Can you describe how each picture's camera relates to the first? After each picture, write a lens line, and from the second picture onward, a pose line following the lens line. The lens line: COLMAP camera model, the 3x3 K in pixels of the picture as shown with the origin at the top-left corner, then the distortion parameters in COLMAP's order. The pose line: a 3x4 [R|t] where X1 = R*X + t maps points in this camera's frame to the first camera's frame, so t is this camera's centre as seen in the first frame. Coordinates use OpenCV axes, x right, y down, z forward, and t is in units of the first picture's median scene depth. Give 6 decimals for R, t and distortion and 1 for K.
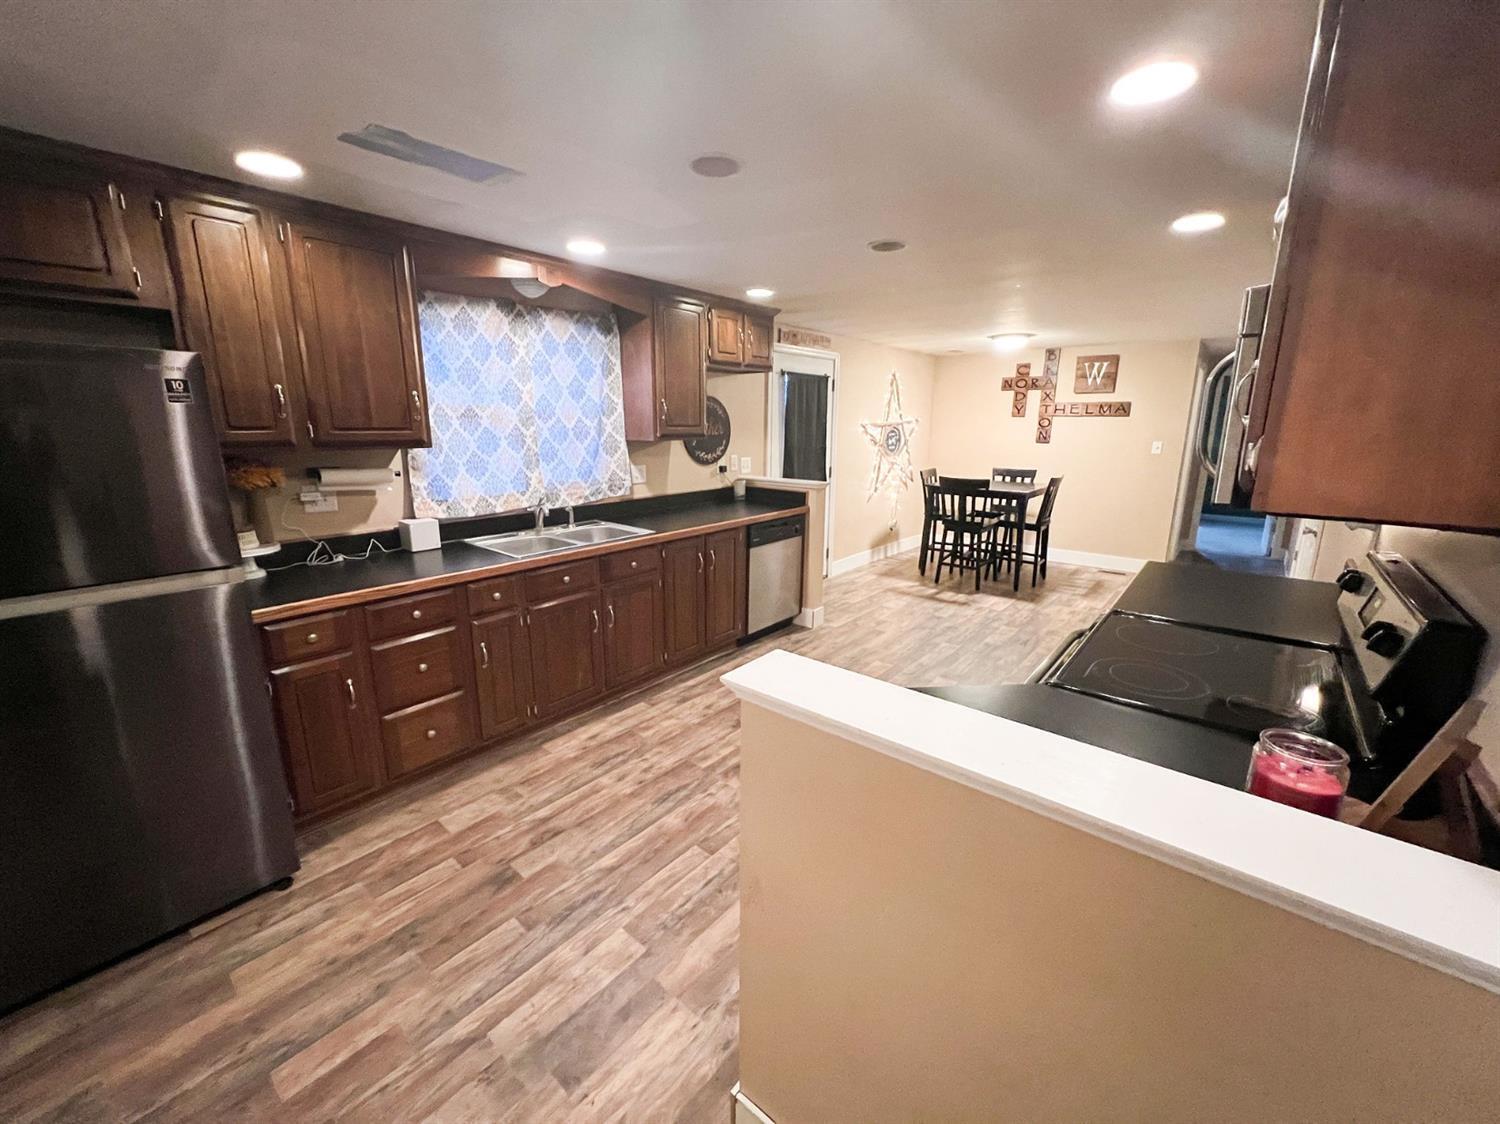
lens RADIAL K [[598.7, 0, 741.7], [0, 598.7, 557.5], [0, 0, 1]] dist [-0.001766, -0.000020]
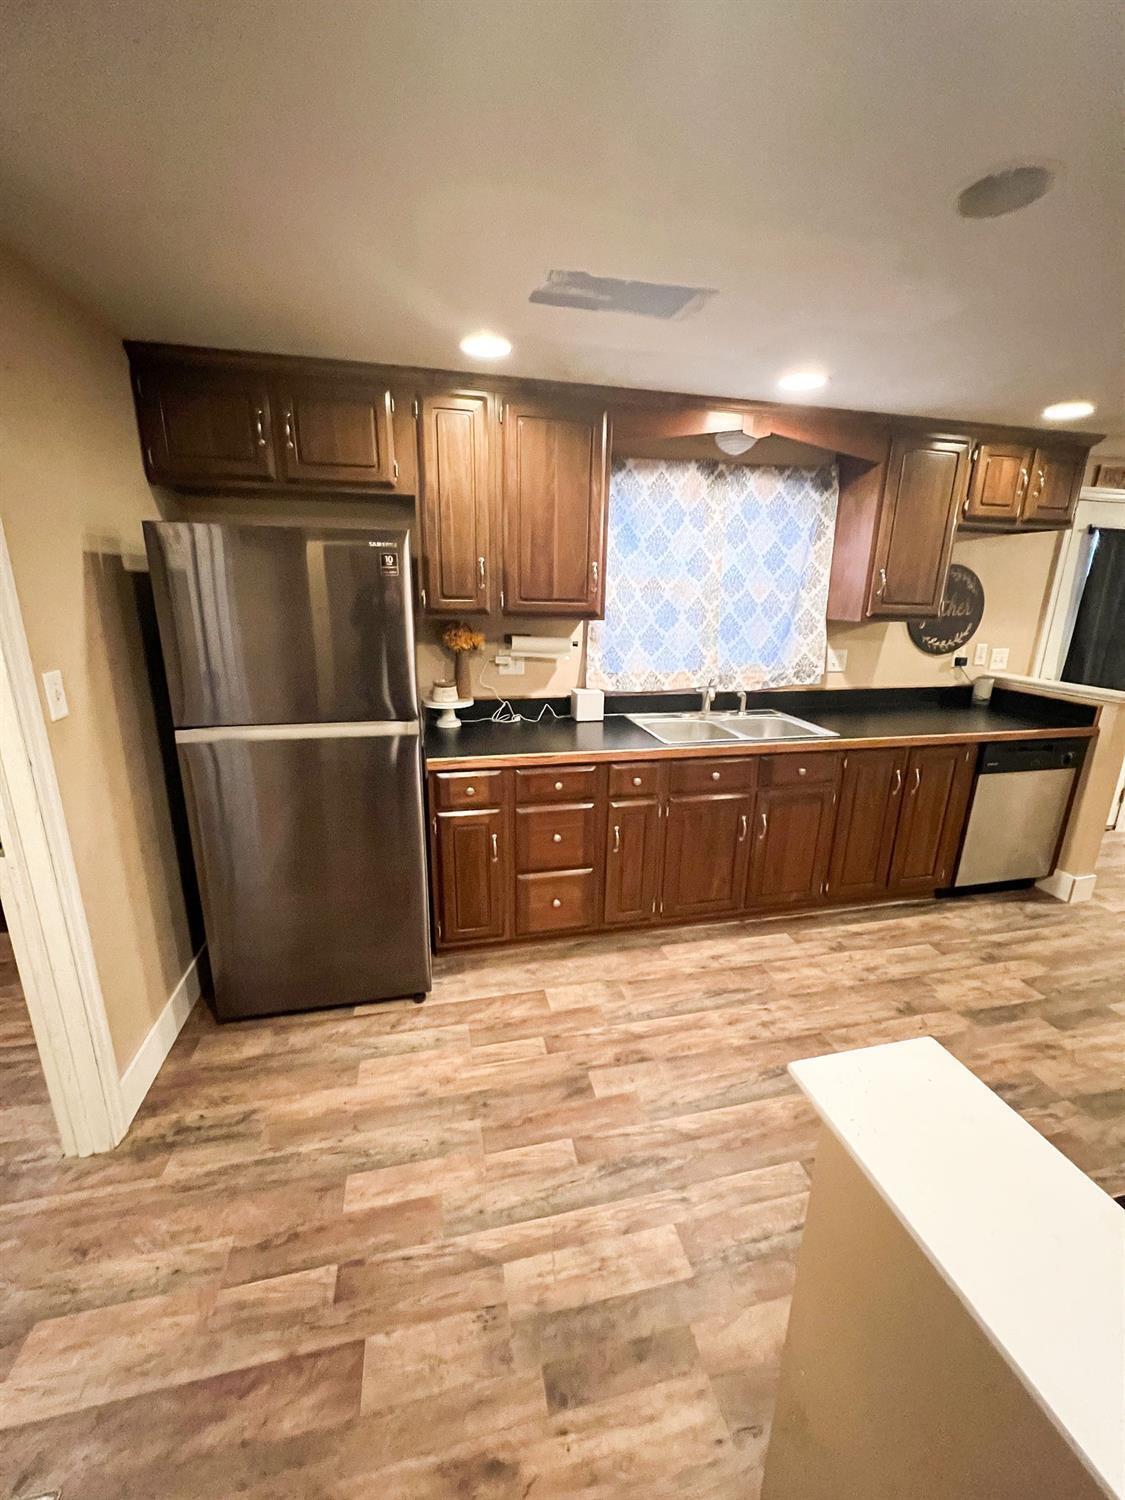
lens RADIAL K [[598.7, 0, 565.1], [0, 598.7, 746.5], [0, 0, 1]] dist [-0.001766, -0.000020]
pose [[0.804231, 0.162926, -0.571549, 0.025347], [-0.146830, 0.986348, 0.074562, -0.039420], [0.575894, 0.023955, 0.817173, 0.150910]]
